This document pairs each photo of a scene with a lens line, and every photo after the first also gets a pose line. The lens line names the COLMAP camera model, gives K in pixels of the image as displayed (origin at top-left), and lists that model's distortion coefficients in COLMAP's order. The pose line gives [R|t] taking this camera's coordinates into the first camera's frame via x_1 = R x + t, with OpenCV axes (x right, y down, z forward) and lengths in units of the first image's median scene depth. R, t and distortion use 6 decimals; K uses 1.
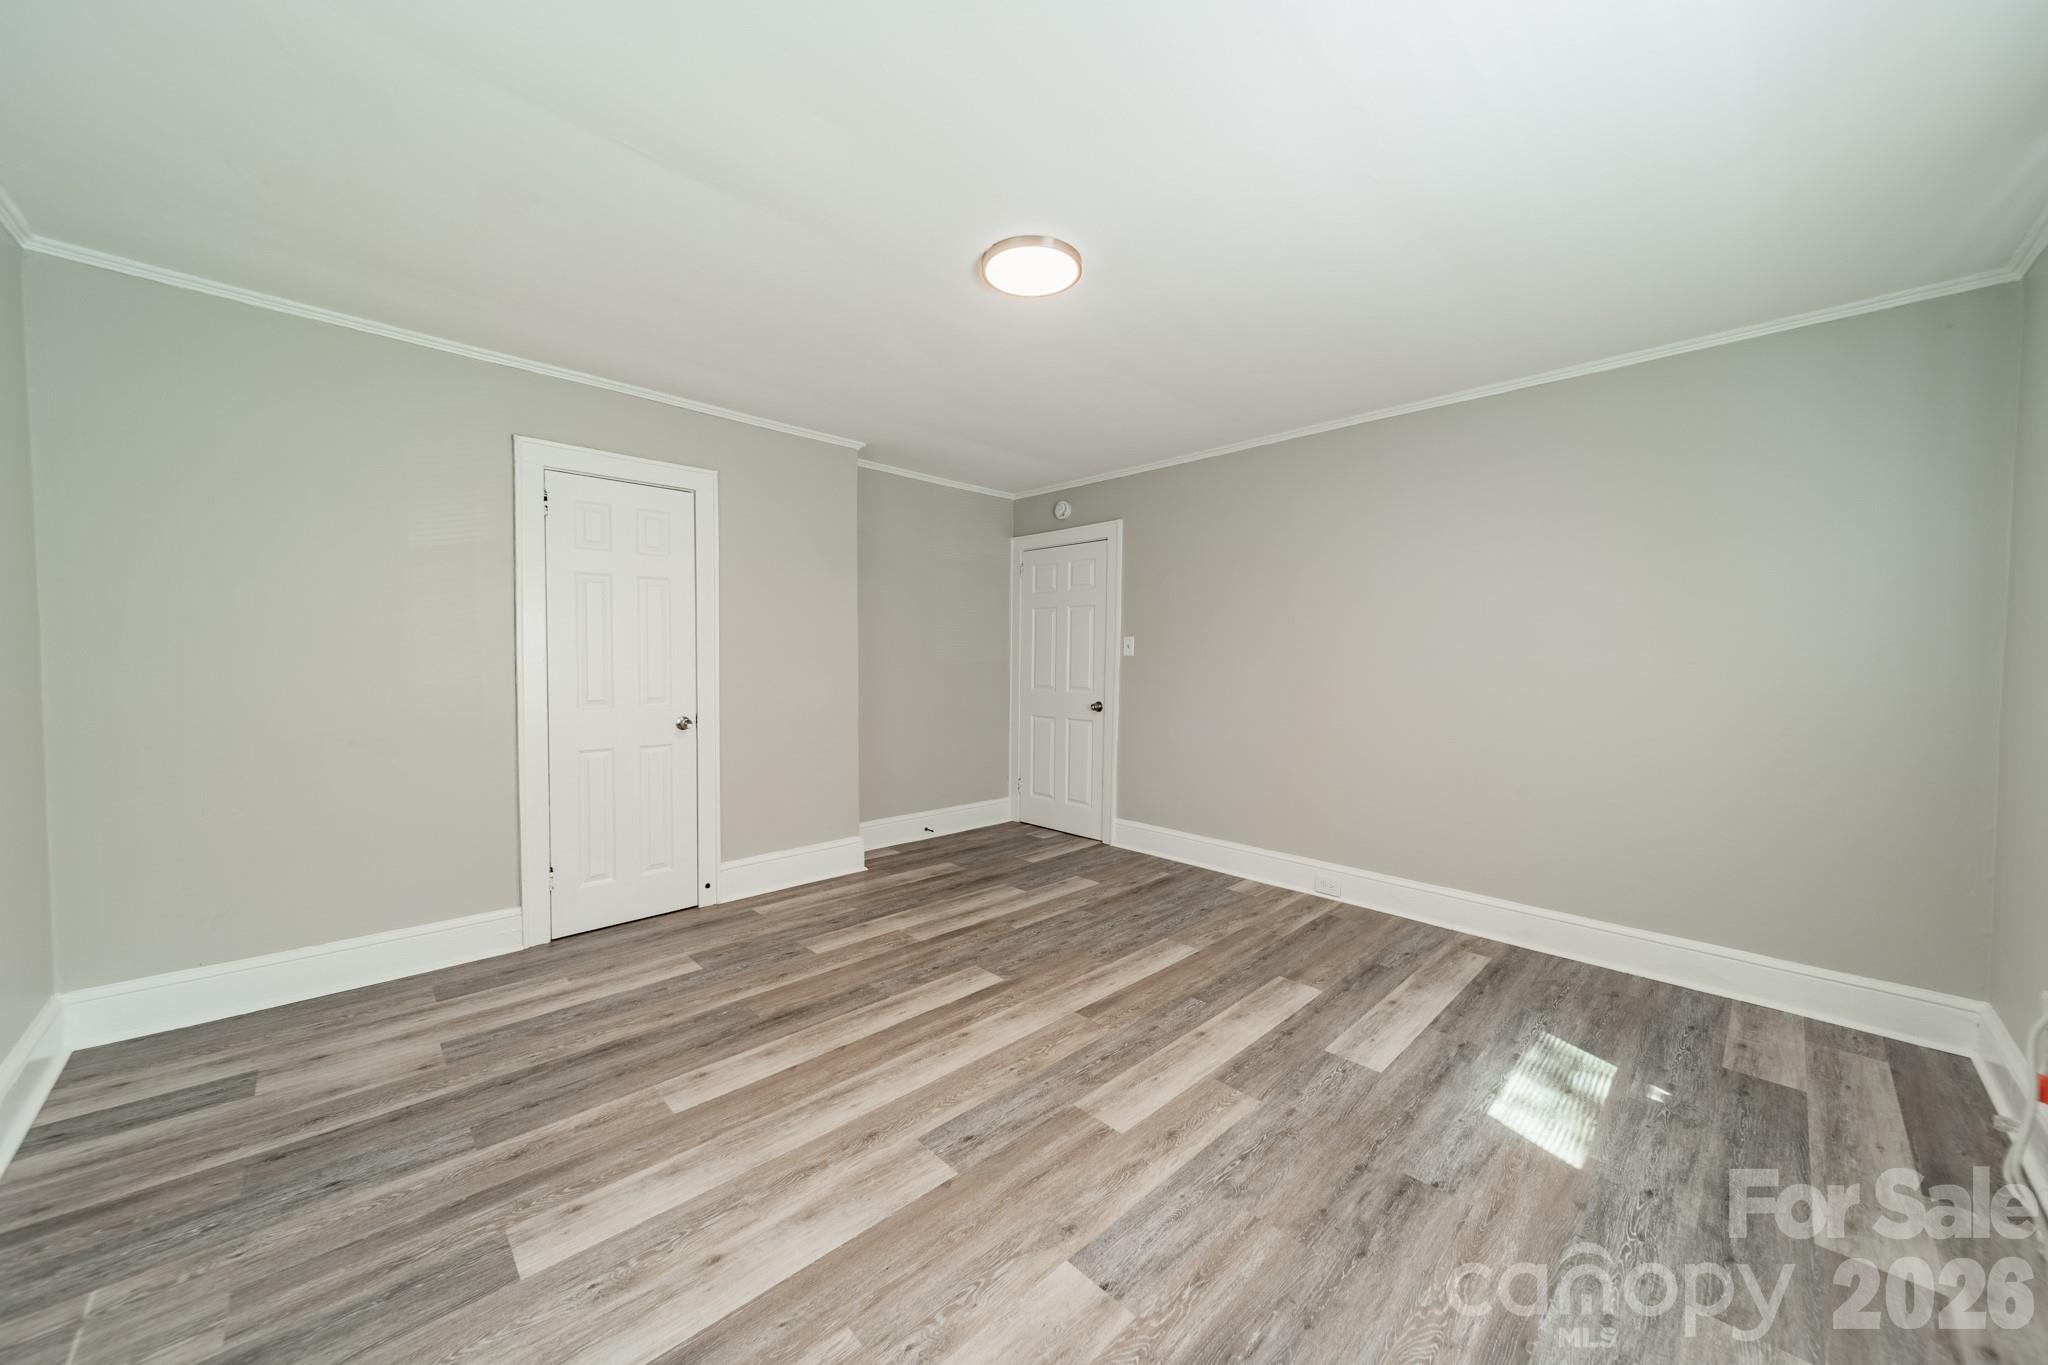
lens RADIAL K [[722.3, 0, 1020.8], [0, 722.3, 676.5], [0, 0, 1]] dist [0.008488, -0.000683]
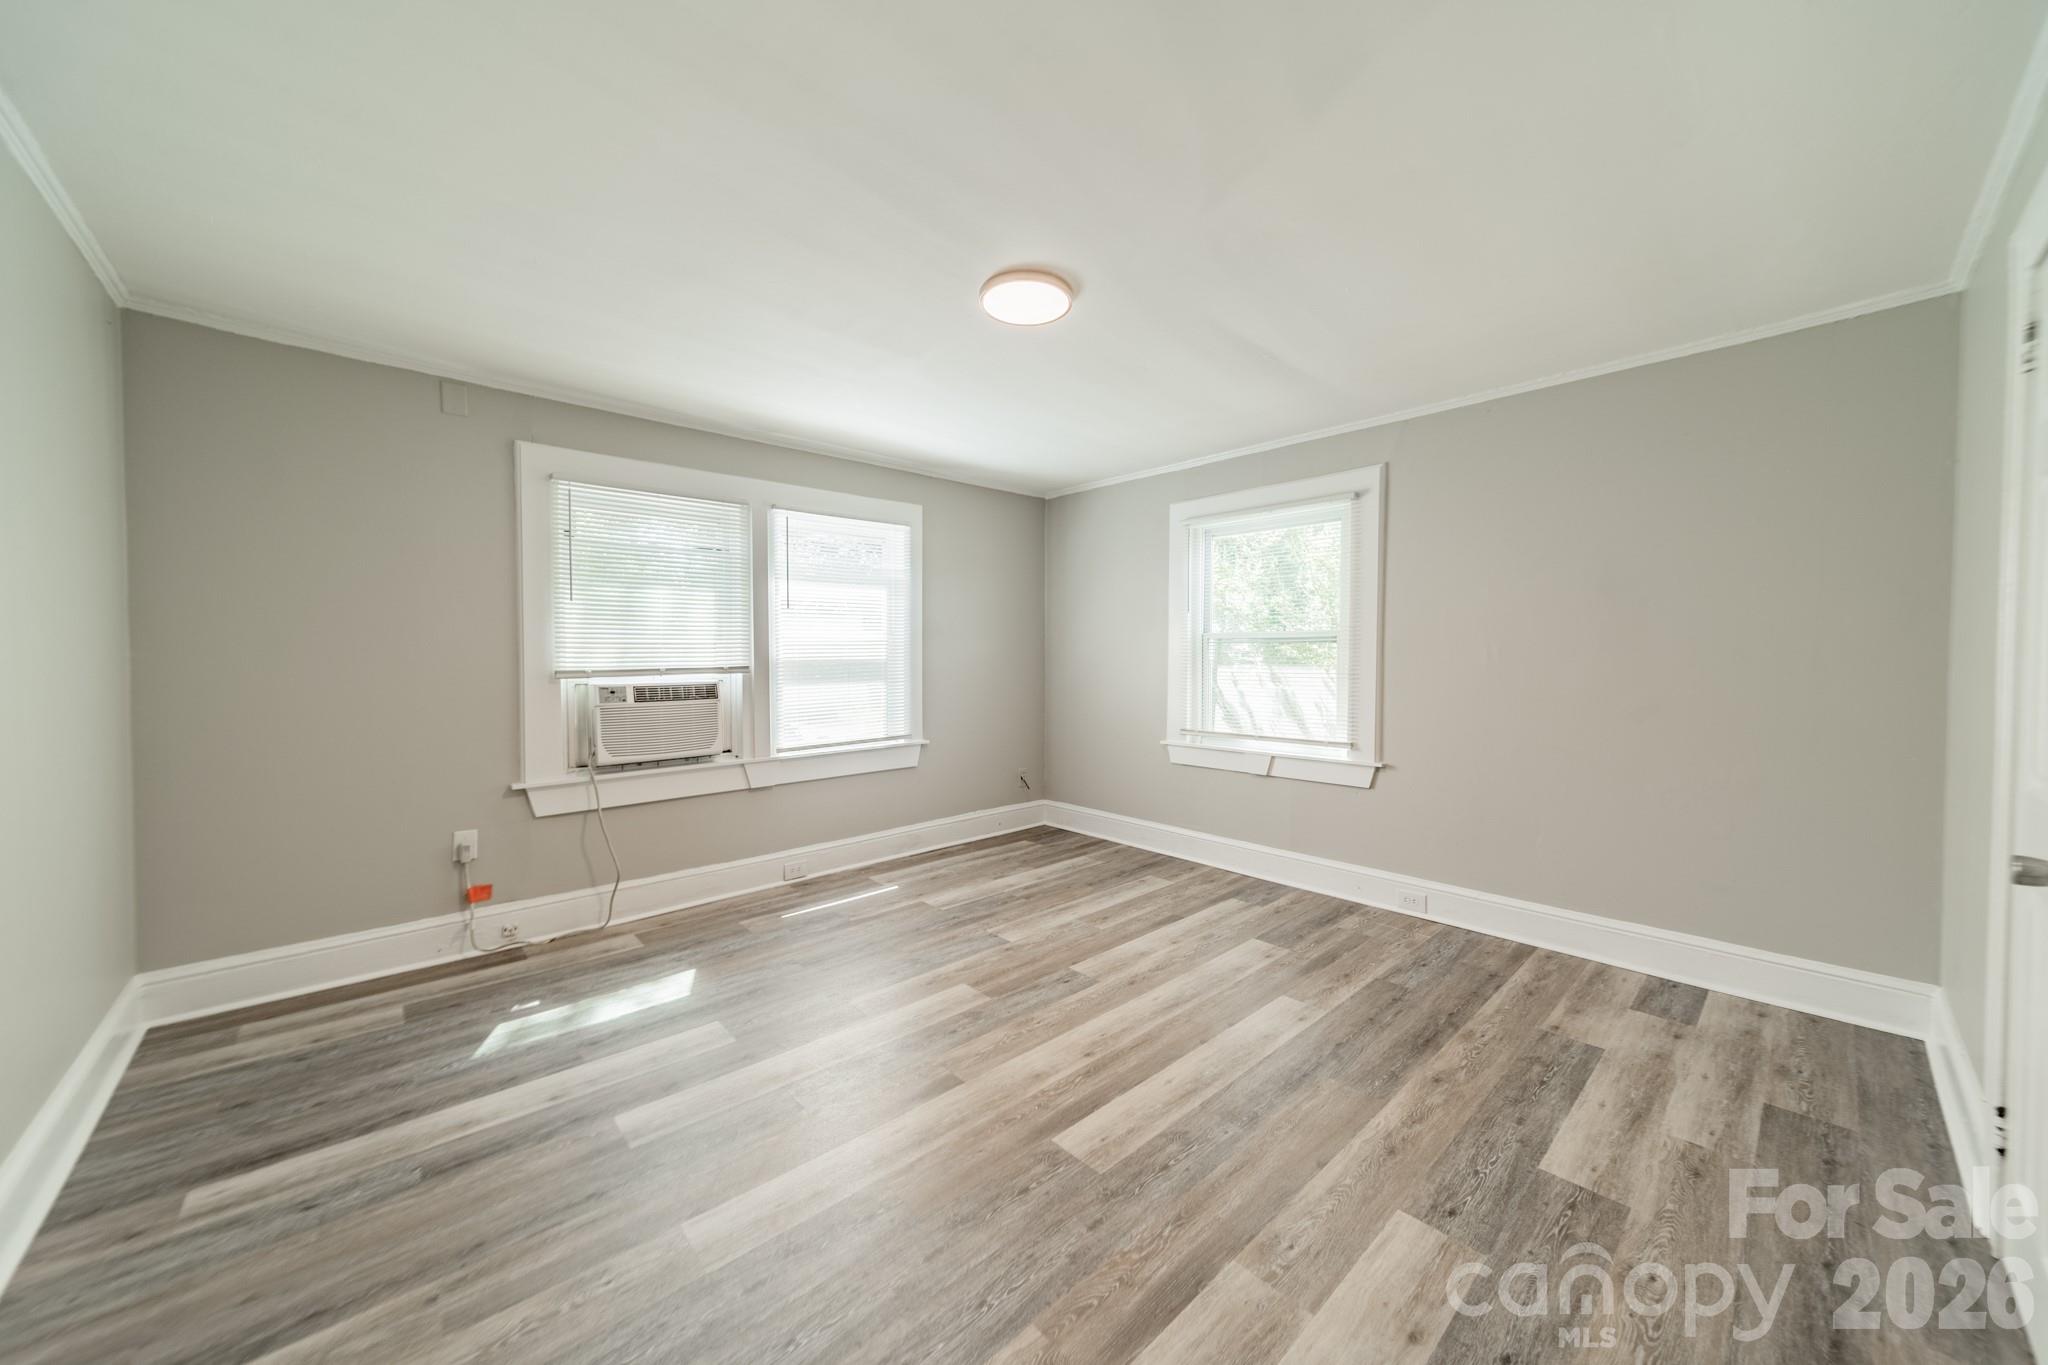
lens RADIAL K [[722.3, 0, 1024.7], [0, 722.3, 681.3], [0, 0, 1]] dist [0.008488, -0.000683]
pose [[-0.999708, -0.007791, 0.022864, -0.011569], [-0.006553, 0.998533, 0.053746, -0.051592], [-0.023250, 0.053581, -0.998293, 1.888962]]
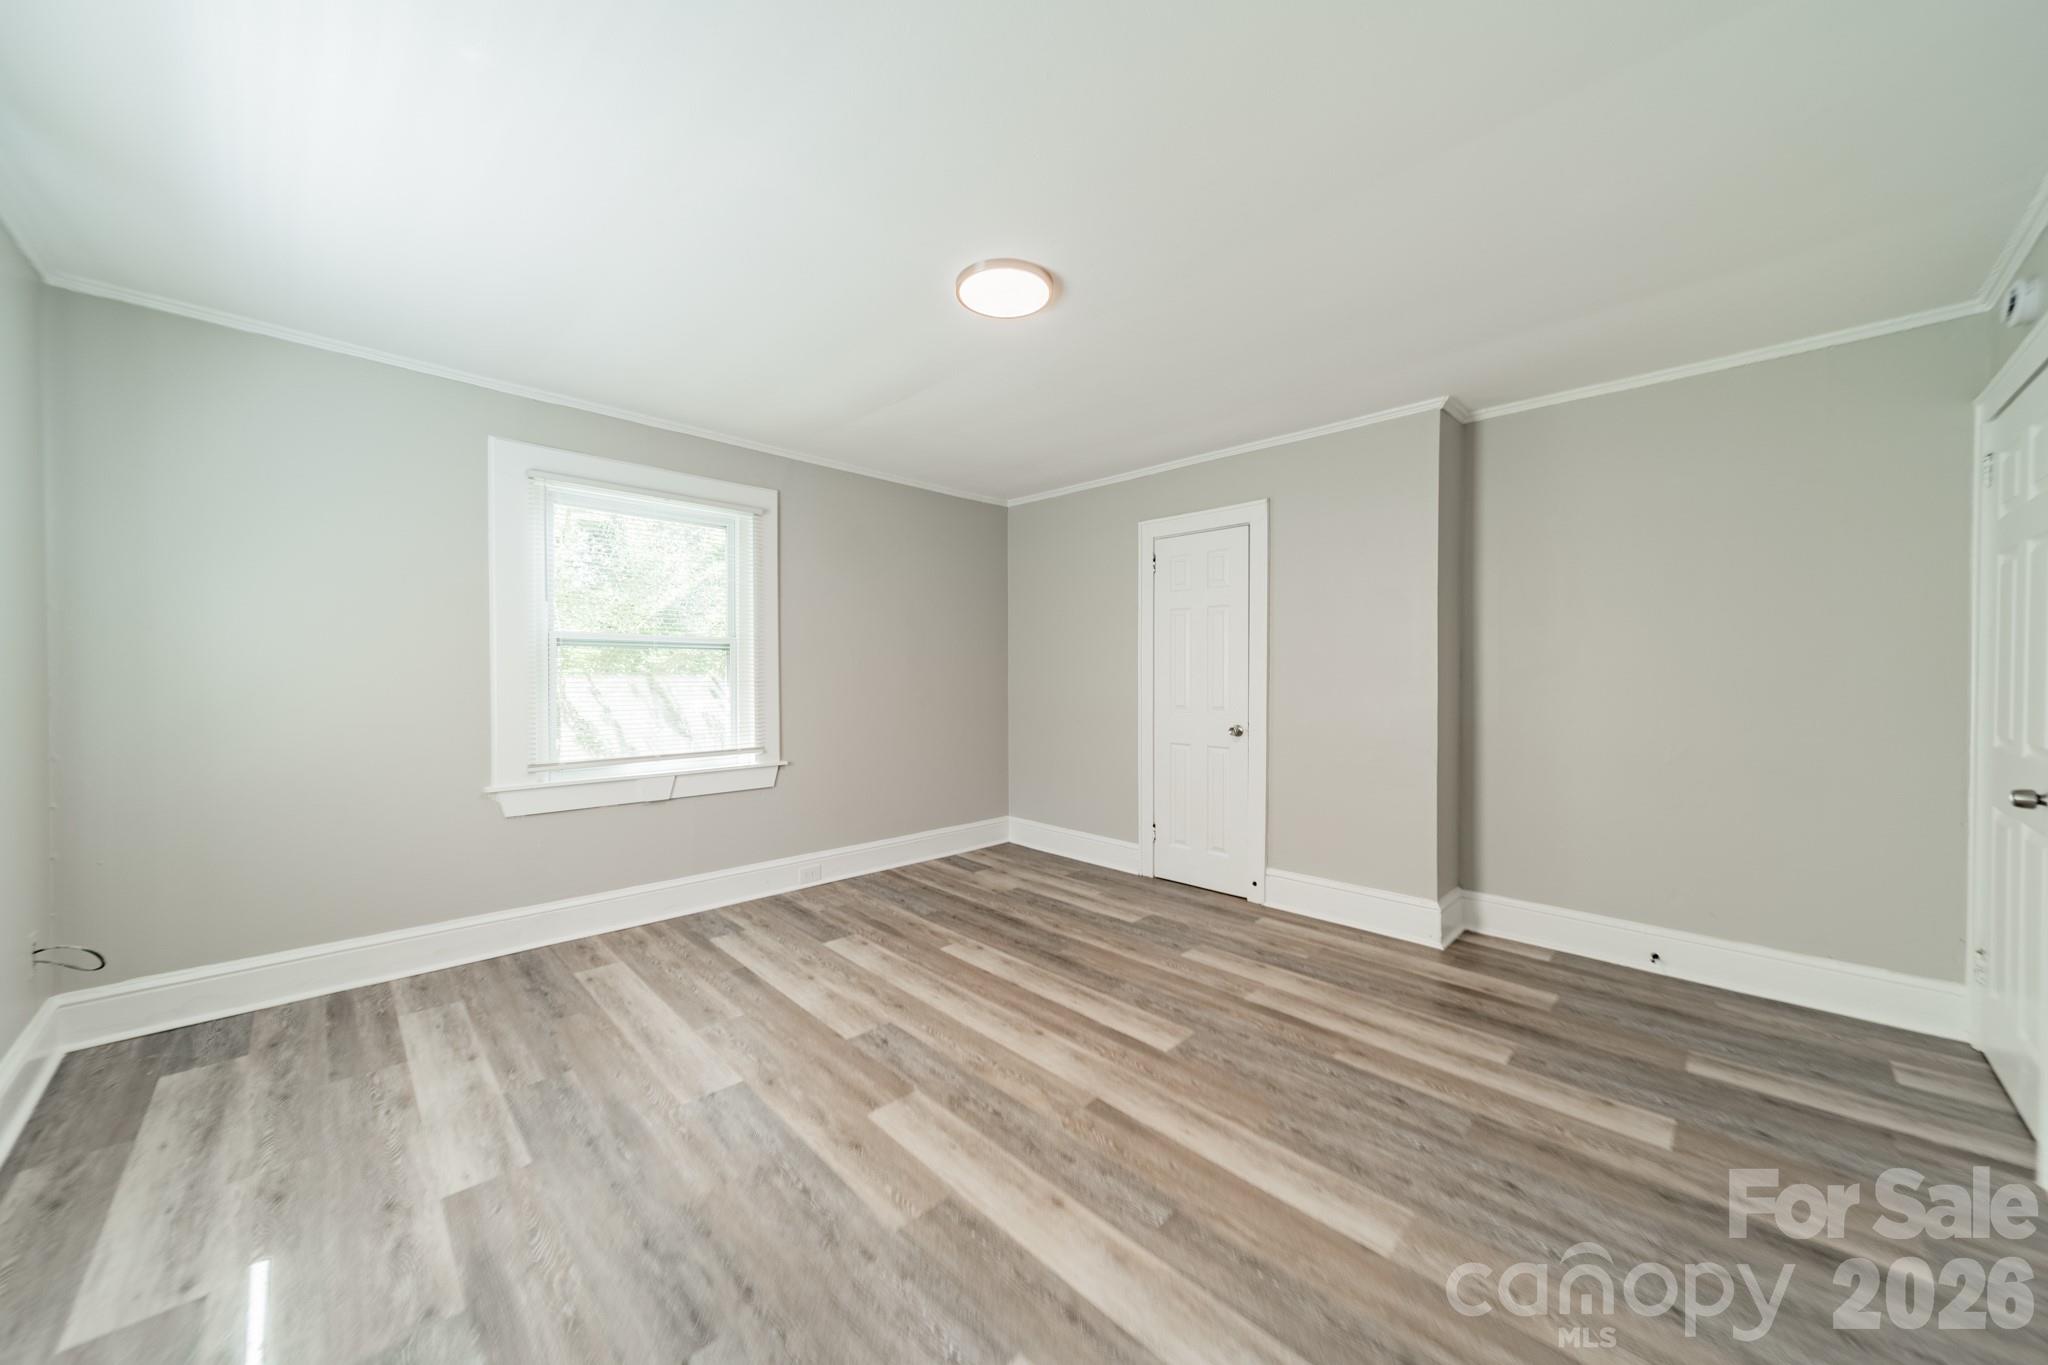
lens RADIAL K [[722.3, 0, 1032.9], [0, 722.3, 673.8], [0, 0, 1]] dist [0.008488, -0.000683]
pose [[0.020014, -0.005429, -0.999785, 0.937194], [-0.026744, 0.999625, -0.005963, -0.012788], [0.999442, 0.026857, 0.019861, 0.932377]]
